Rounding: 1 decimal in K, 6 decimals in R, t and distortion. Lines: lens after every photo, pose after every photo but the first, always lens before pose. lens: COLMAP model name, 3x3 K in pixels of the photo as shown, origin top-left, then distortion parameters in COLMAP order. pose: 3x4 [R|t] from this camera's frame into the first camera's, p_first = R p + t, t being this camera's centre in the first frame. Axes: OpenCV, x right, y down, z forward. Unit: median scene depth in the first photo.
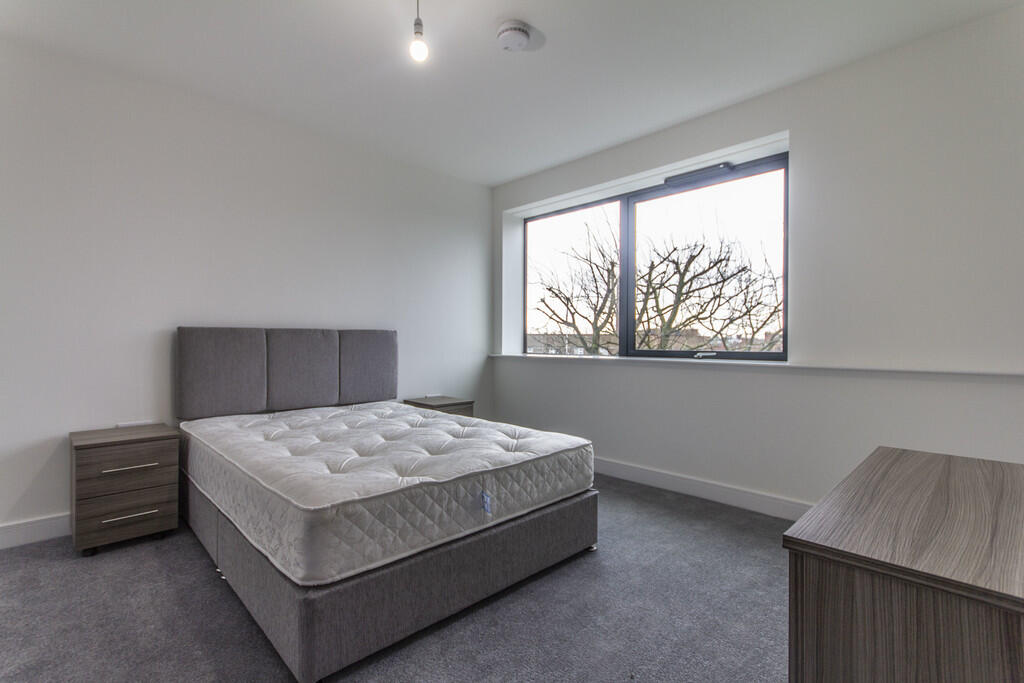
lens RADIAL K [[470.1, 0, 515.2], [0, 470.1, 341.0], [0, 0, 1]] dist [0.002160, 0.000098]
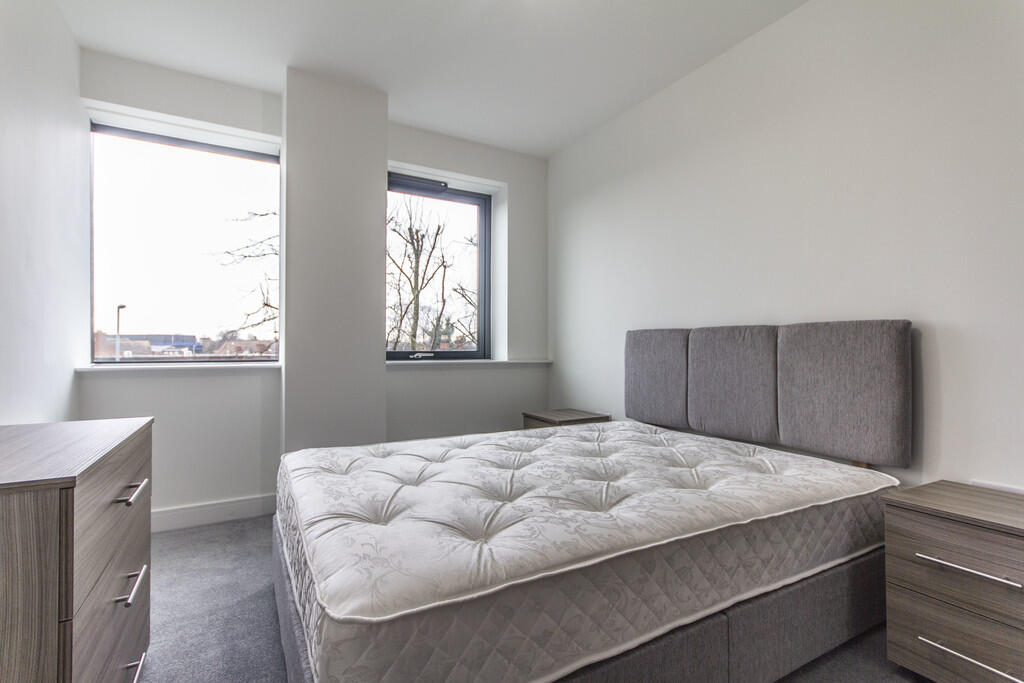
lens RADIAL K [[470.1, 0, 514.5], [0, 470.1, 344.6], [0, 0, 1]] dist [0.002160, 0.000098]
pose [[0.256536, 0.005738, 0.966518, -0.573006], [-0.001627, 0.999984, -0.005505, 0.010514], [-0.966533, -0.000160, 0.256541, 0.538618]]
